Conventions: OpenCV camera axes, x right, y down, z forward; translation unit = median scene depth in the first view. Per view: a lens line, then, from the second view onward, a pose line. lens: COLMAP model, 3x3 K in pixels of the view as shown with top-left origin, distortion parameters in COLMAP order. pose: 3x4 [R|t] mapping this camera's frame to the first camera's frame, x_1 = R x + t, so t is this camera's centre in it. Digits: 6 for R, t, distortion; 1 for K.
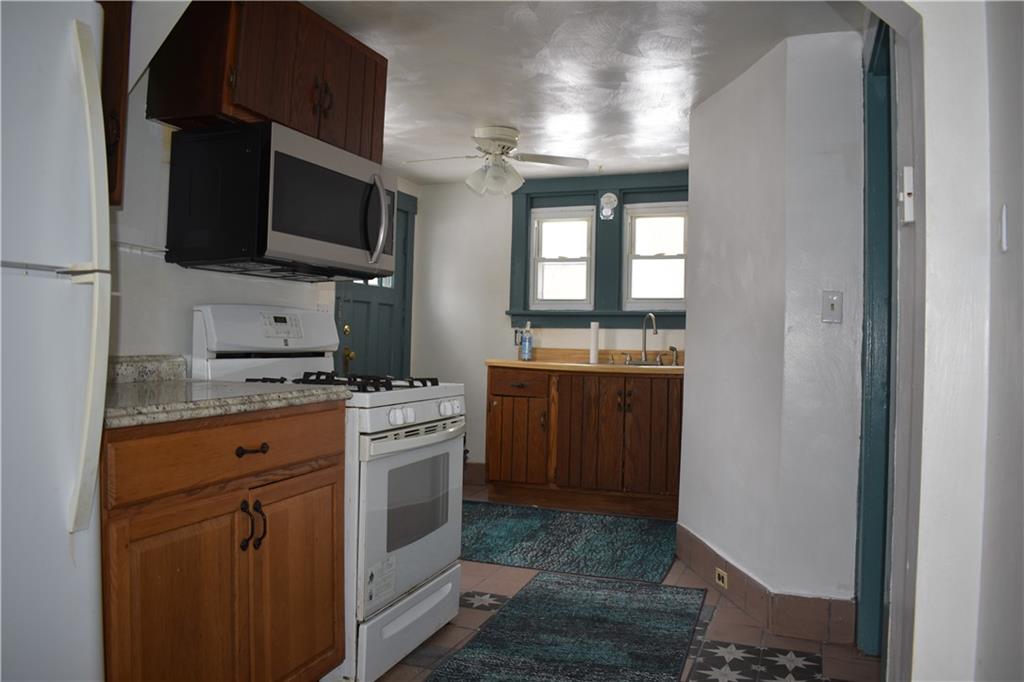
lens RADIAL K [[802.5, 0, 512.0], [0, 802.5, 341.0], [0, 0, 1]] dist [-0.098282, 0.025580]
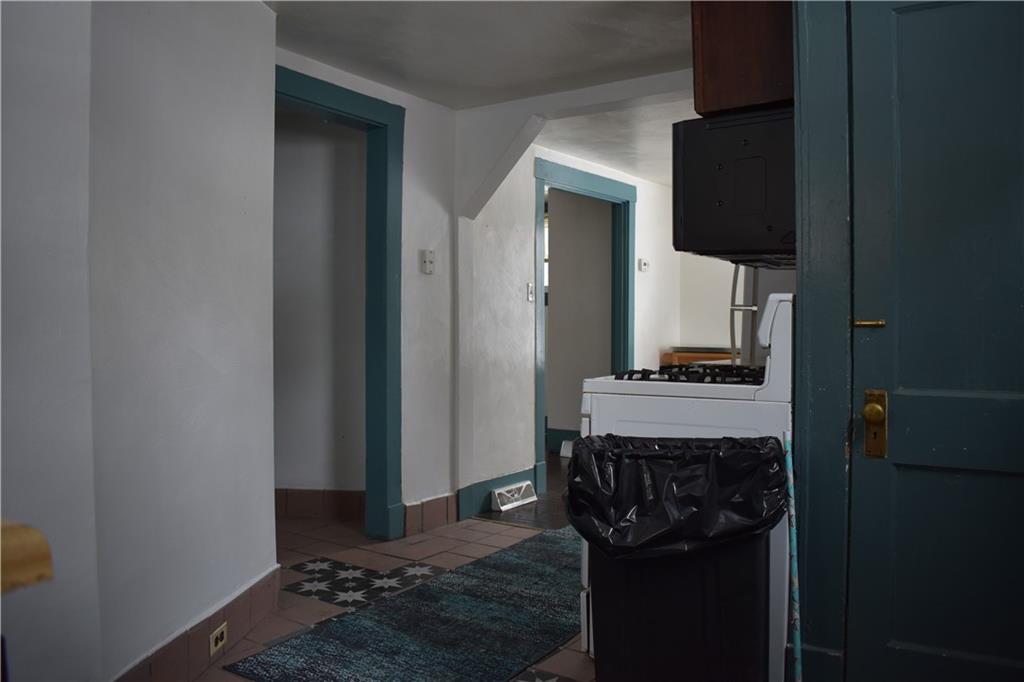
lens RADIAL K [[802.5, 0, 512.0], [0, 802.5, 341.0], [0, 0, 1]] dist [-0.098282, 0.025580]
pose [[-0.972307, -0.023683, 0.232505, -0.199412], [-0.020030, 0.999636, 0.018059, 0.006315], [-0.232848, 0.012902, -0.972428, 2.011829]]
